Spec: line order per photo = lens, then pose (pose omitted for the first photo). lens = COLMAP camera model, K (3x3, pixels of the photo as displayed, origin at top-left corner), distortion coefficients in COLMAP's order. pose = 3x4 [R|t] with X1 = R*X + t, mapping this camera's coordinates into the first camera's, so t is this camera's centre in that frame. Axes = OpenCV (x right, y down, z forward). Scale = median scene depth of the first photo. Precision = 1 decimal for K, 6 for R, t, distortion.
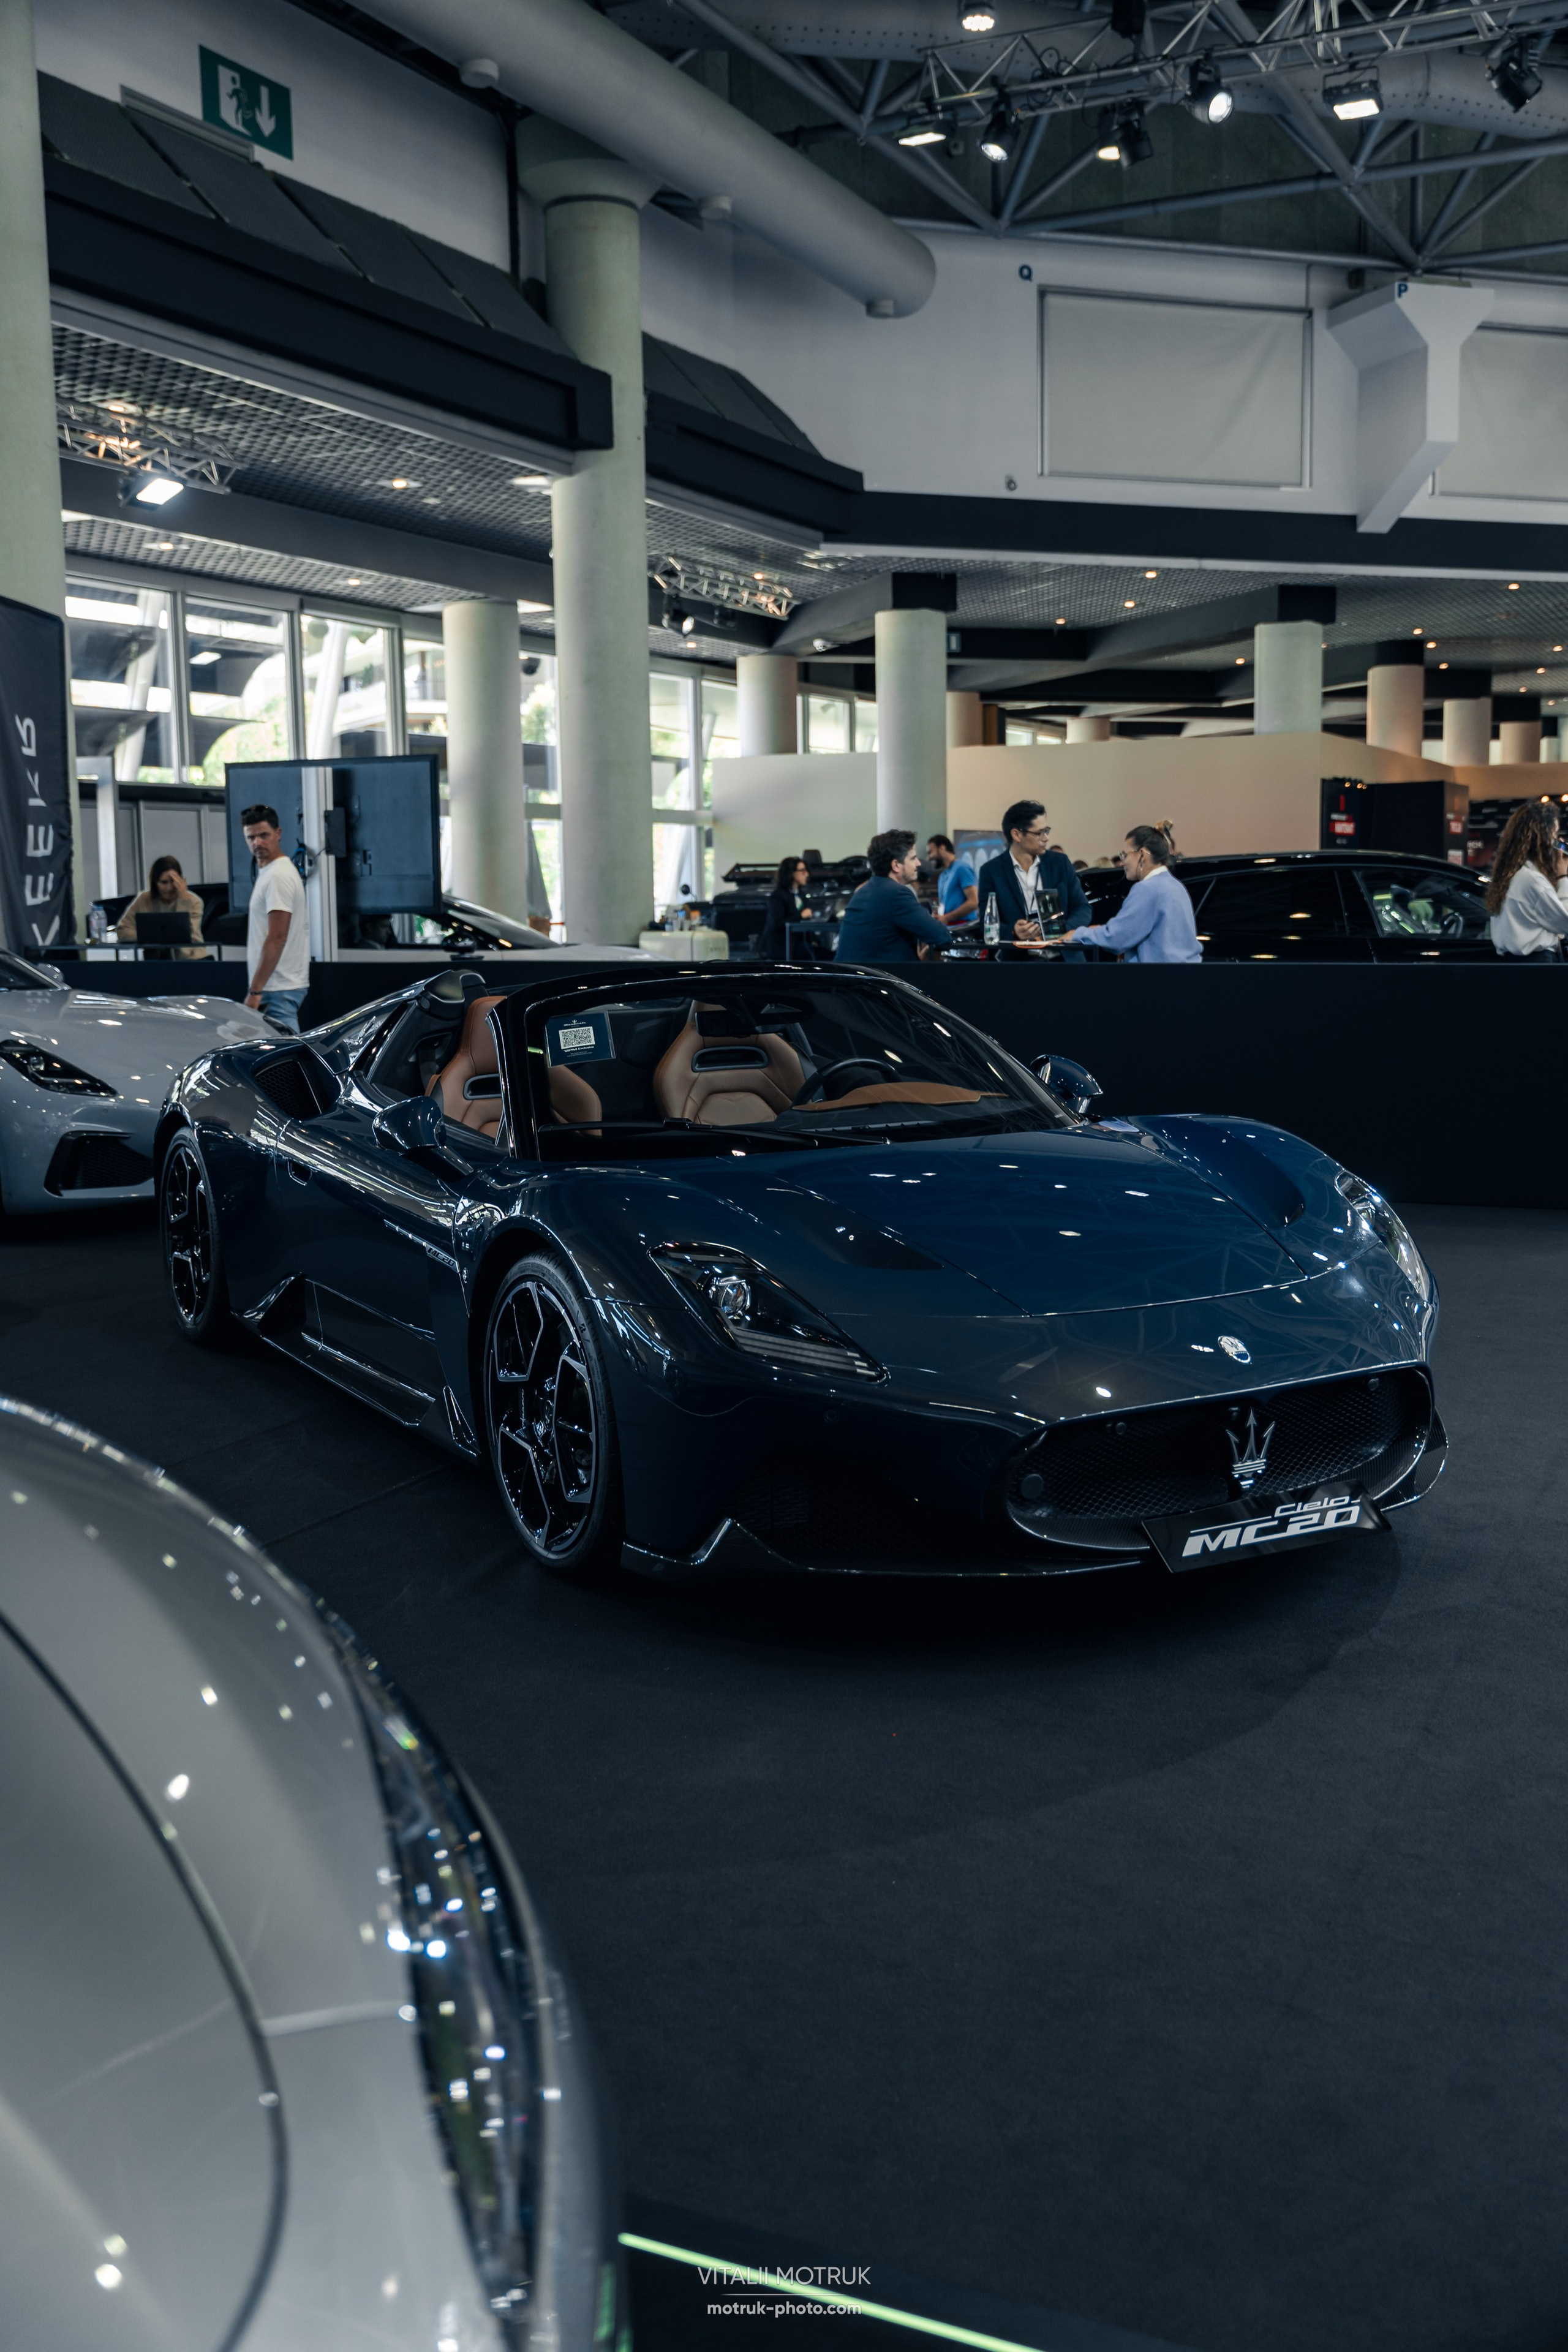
lens RADIAL K [[2269.1, 0, 784.0], [0, 2269.1, 1176.0], [0, 0, 1]] dist [-0.001143, 0.005829]
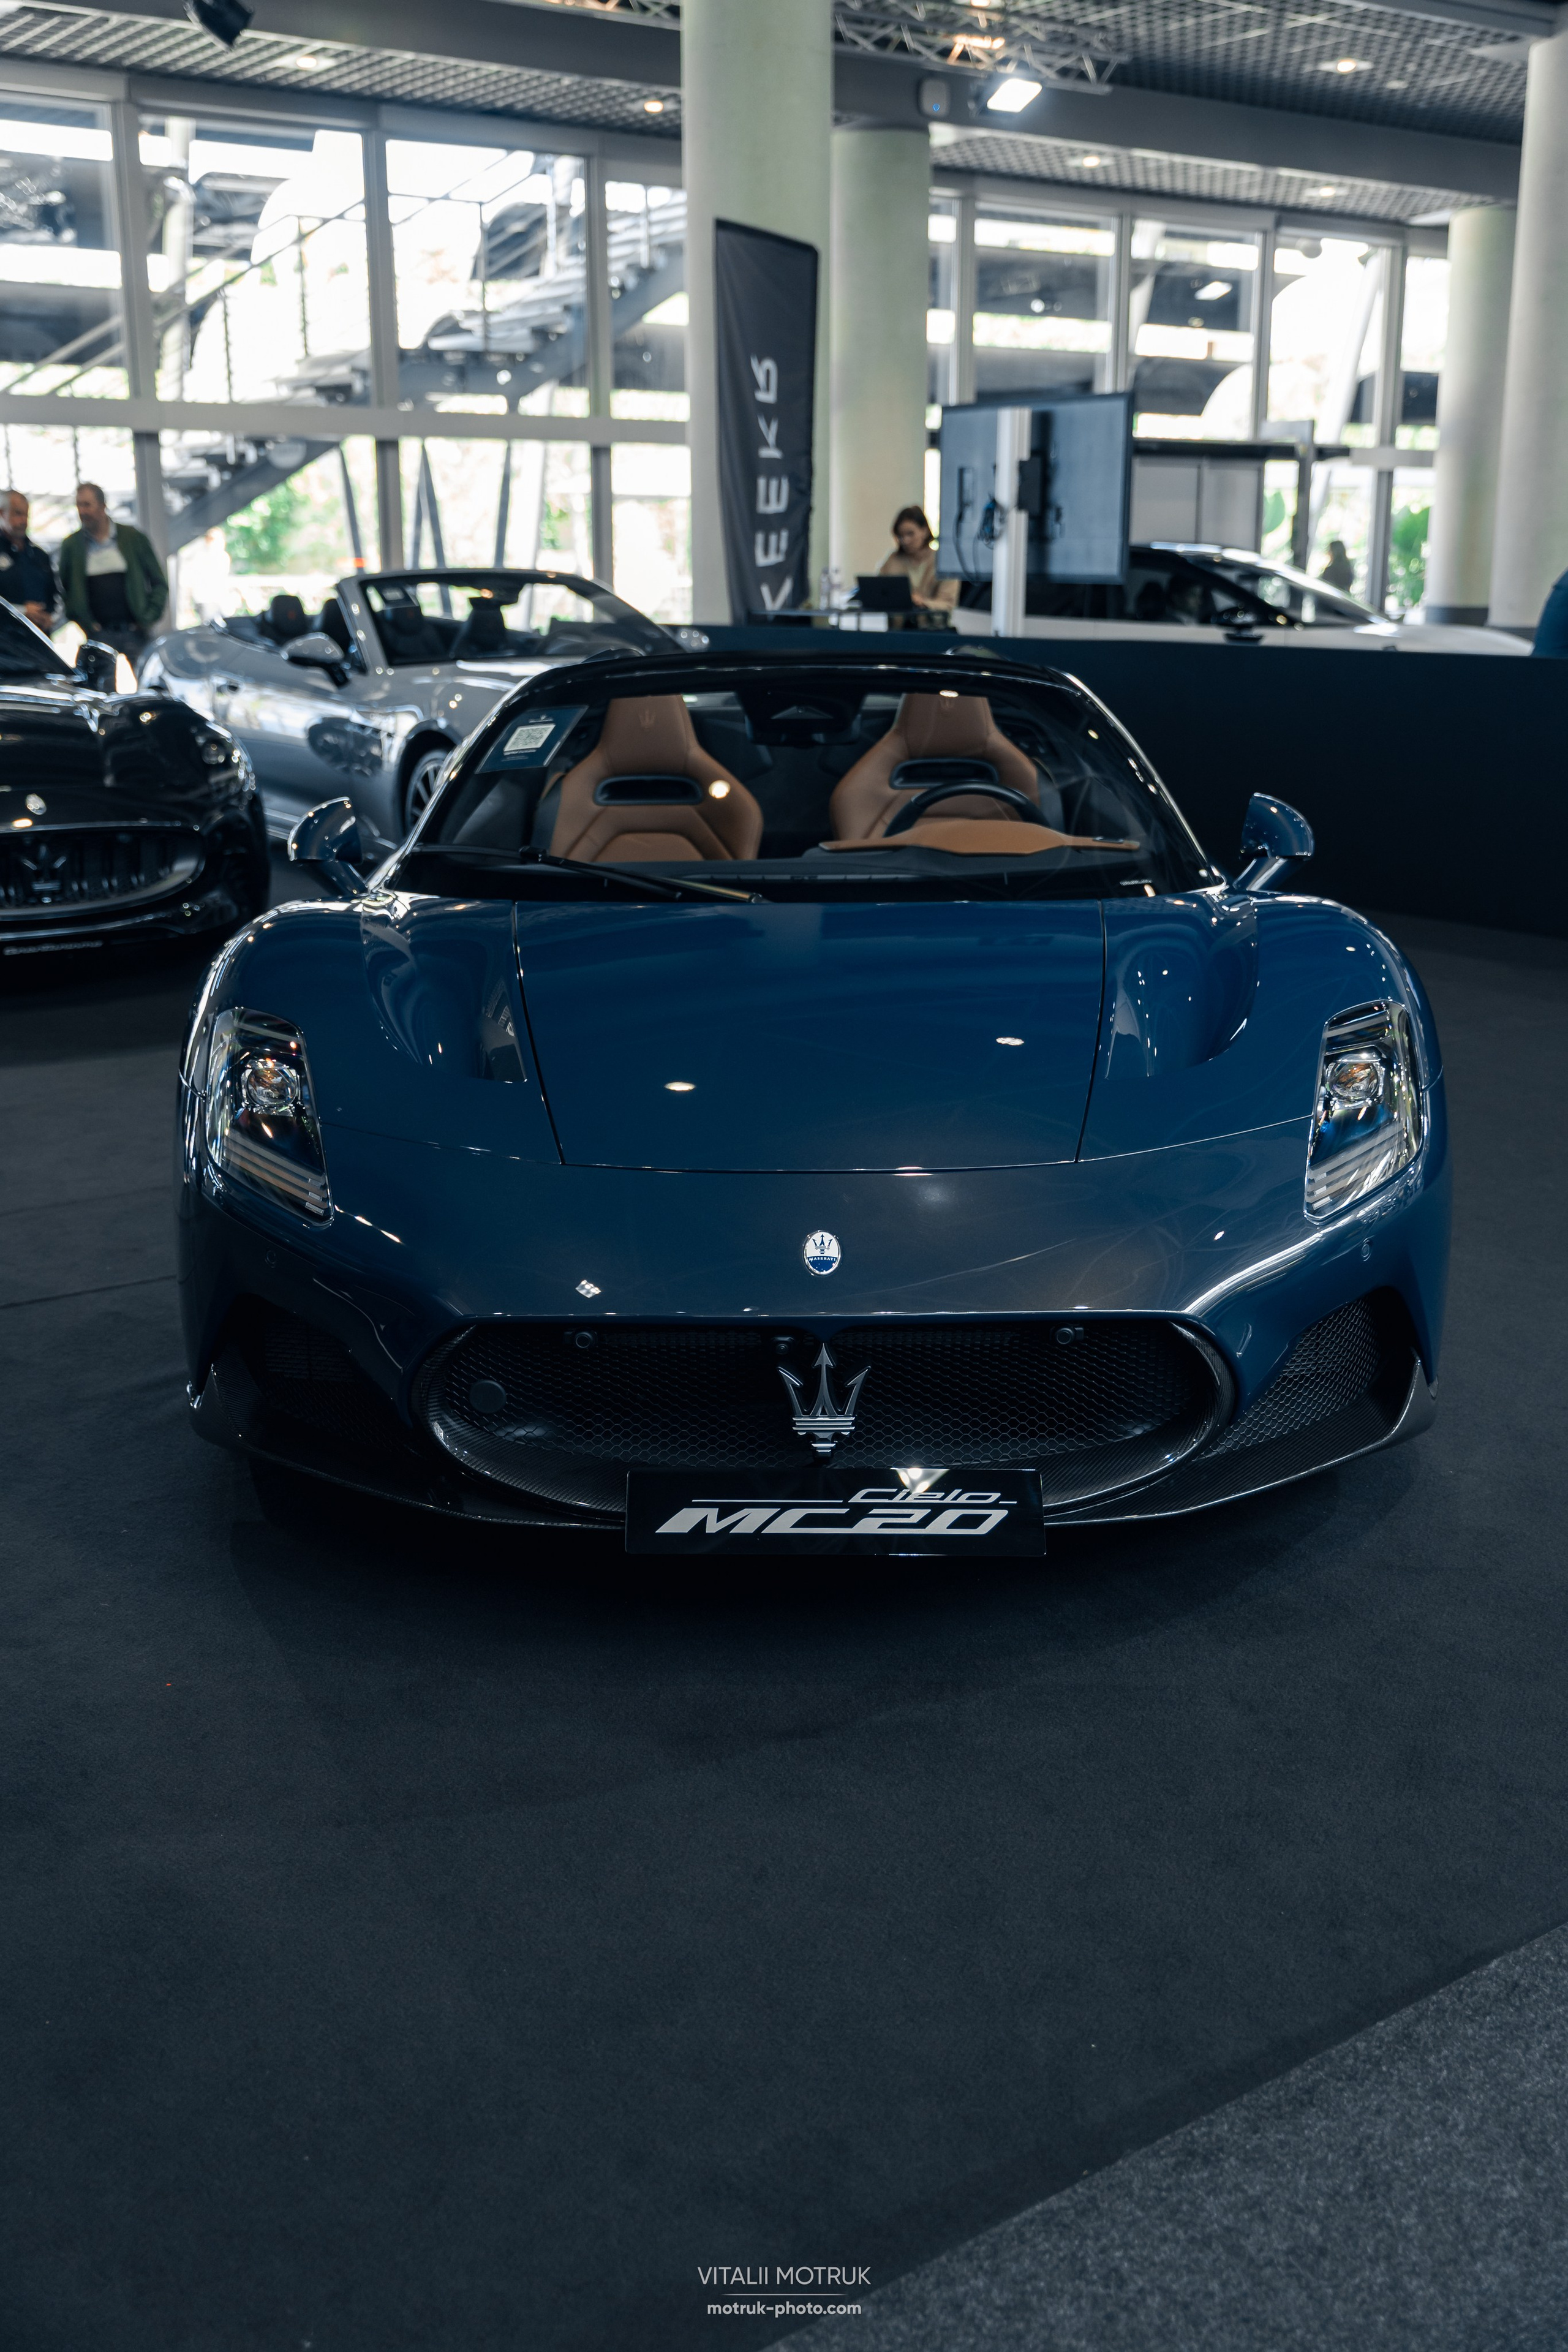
lens RADIAL K [[2347.8, 0, 784.0], [0, 2347.8, 1176.0], [0, 0, 1]] dist [0.002823, -0.001578]
pose [[0.868348, 0.139624, -0.475896, 0.178296], [-0.075253, 0.985537, 0.151836, -0.017859], [0.490213, -0.096034, 0.866296, 0.132555]]
